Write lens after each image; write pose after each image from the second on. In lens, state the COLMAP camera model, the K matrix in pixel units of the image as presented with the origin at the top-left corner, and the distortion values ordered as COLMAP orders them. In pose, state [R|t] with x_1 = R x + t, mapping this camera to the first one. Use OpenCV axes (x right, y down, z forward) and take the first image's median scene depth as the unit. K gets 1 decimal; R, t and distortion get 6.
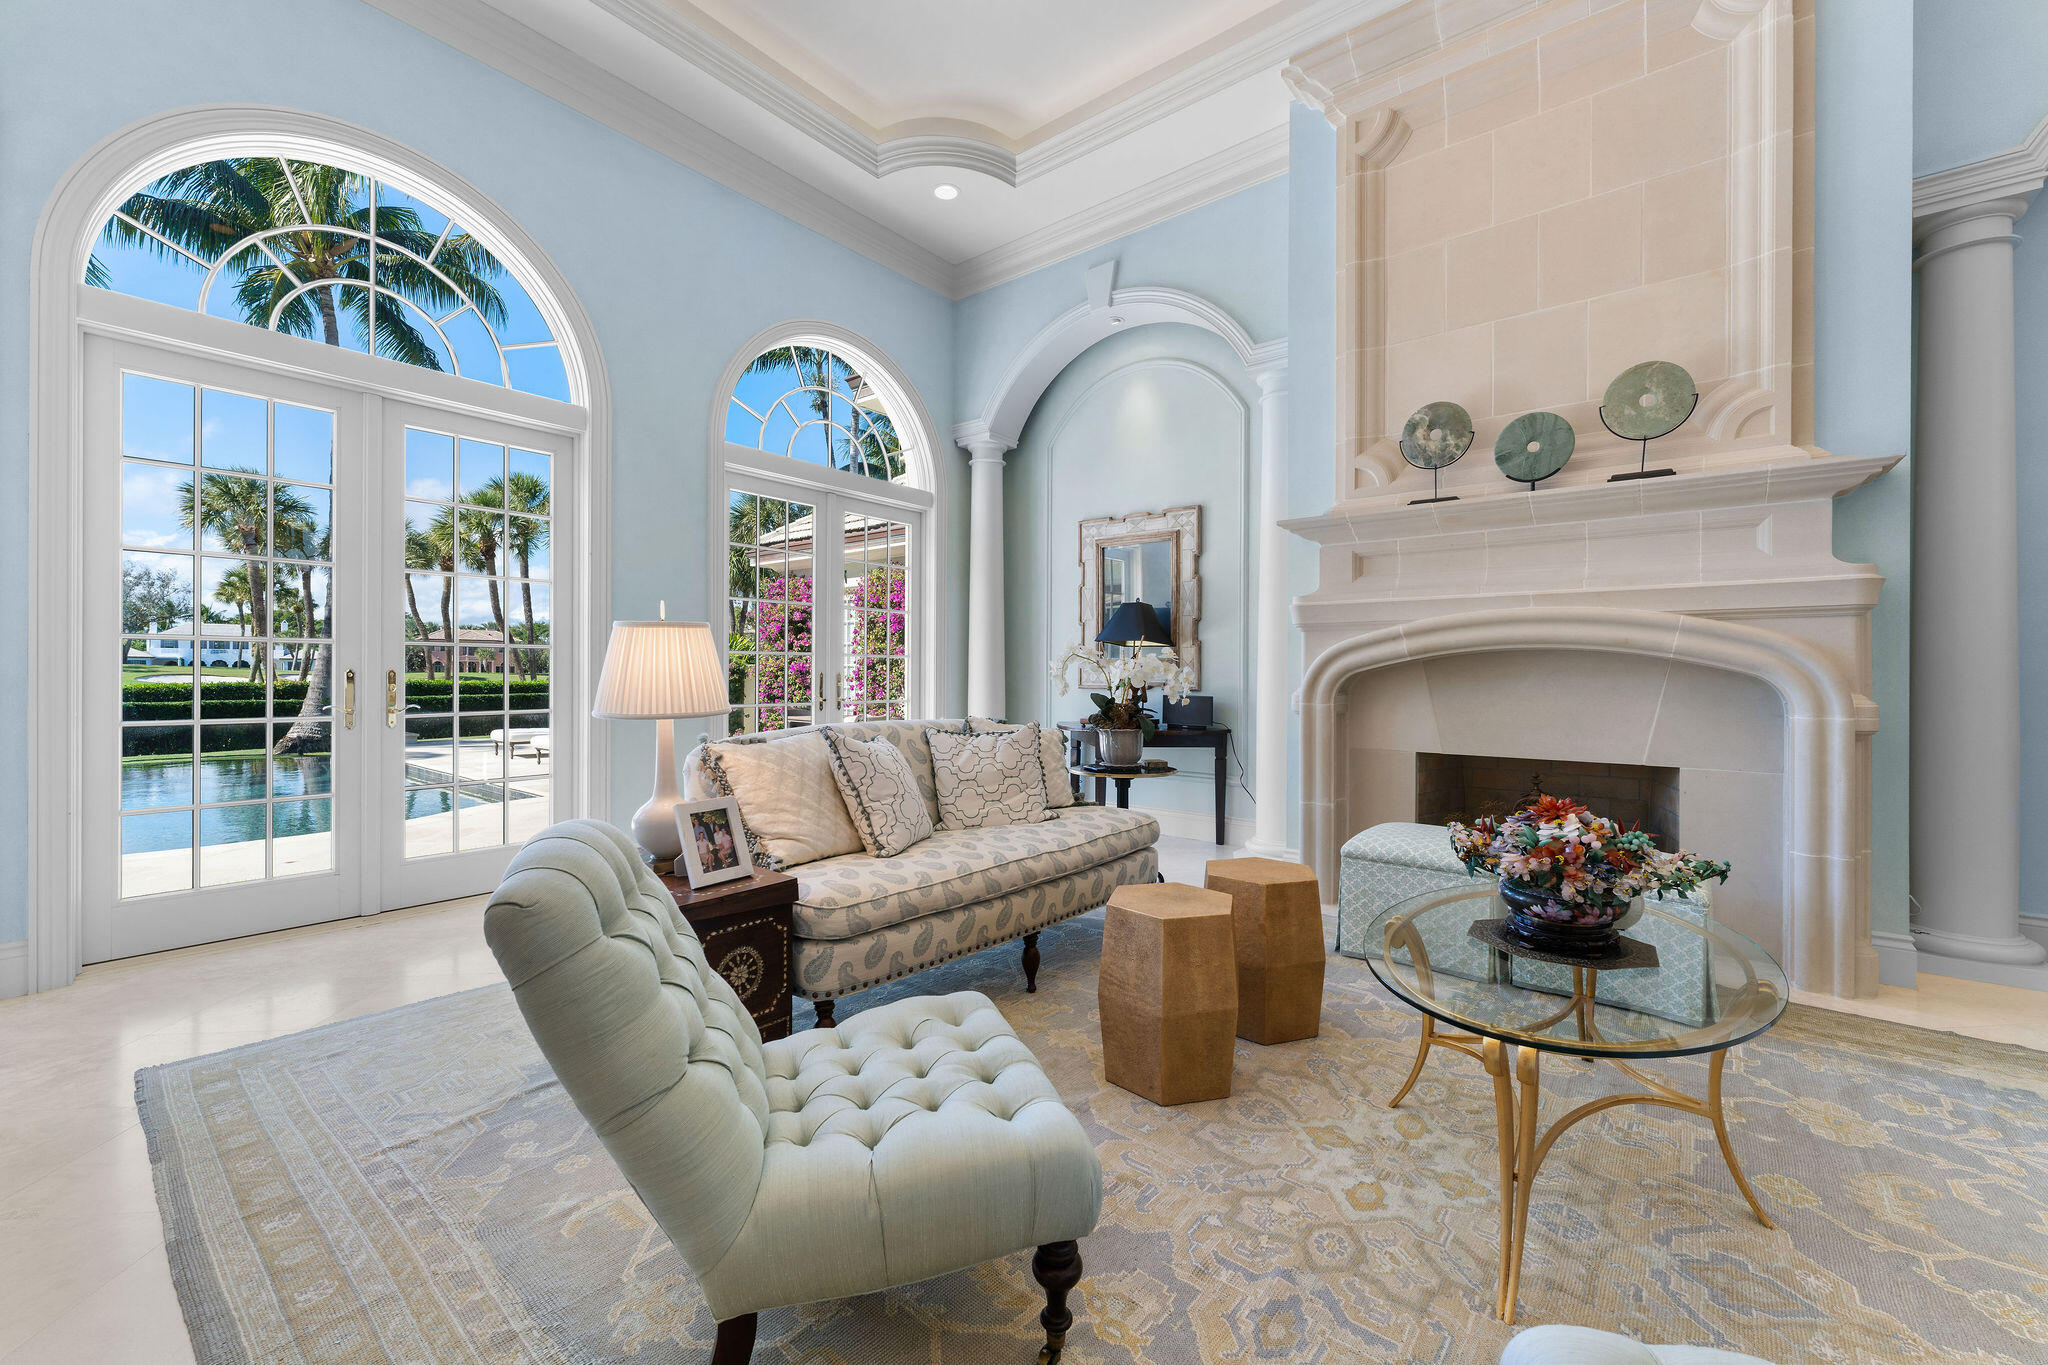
lens RADIAL K [[827.0, 0, 1036.2], [0, 827.0, 677.8], [0, 0, 1]] dist [-0.004821, -0.000867]
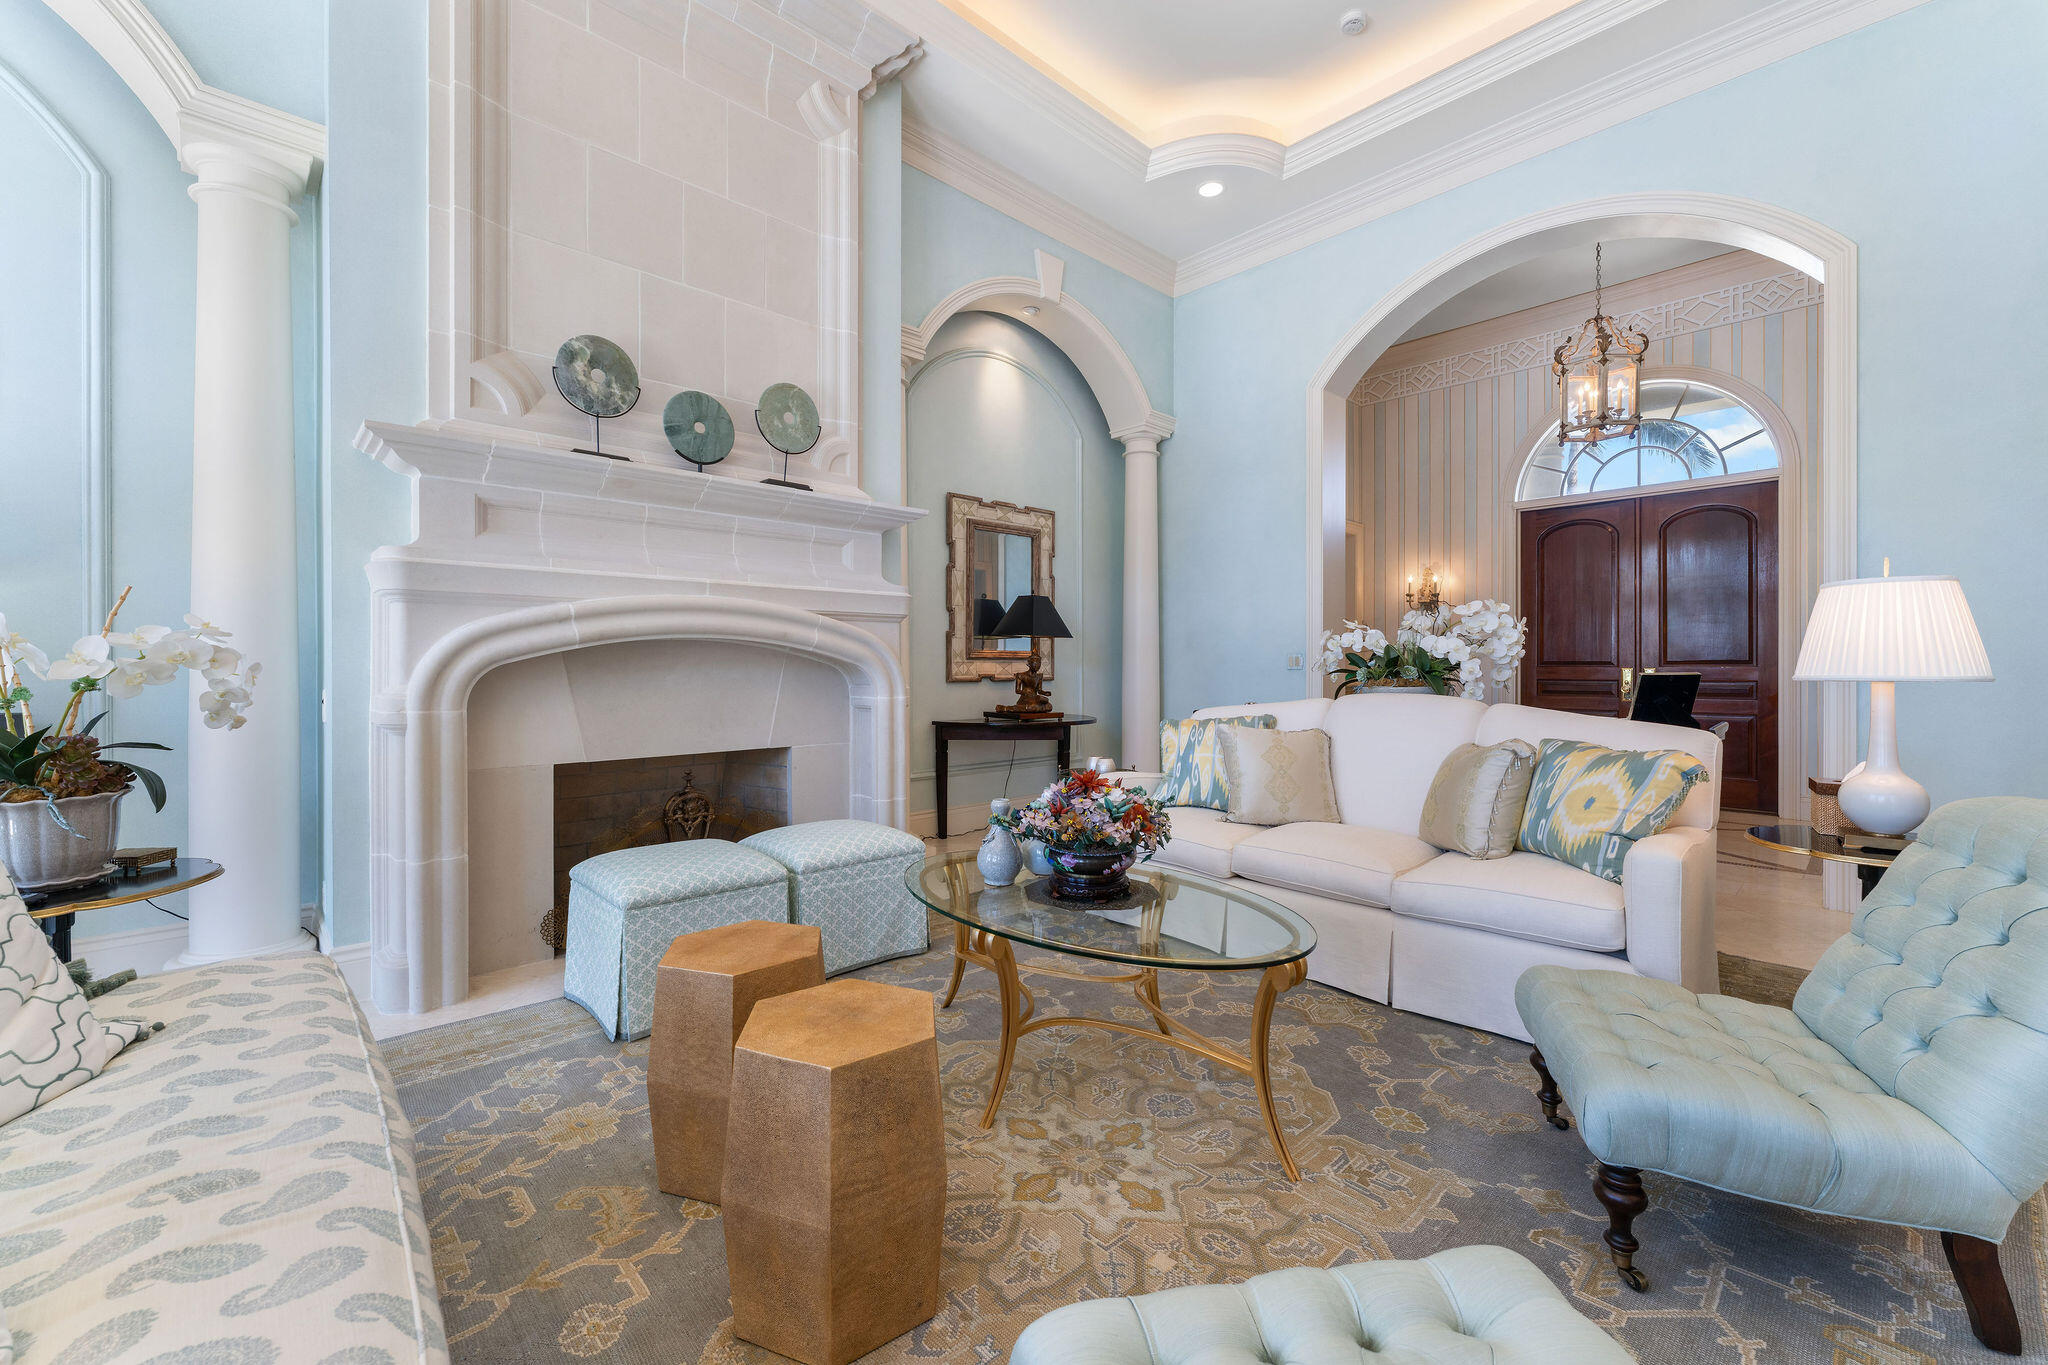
lens RADIAL K [[827.0, 0, 1020.5], [0, 827.0, 669.1], [0, 0, 1]] dist [-0.004821, -0.000867]
pose [[0.133322, -0.010234, 0.991020, -0.297231], [0.006447, 0.999934, 0.009459, -0.006947], [-0.991052, 0.005128, 0.133379, 0.504246]]
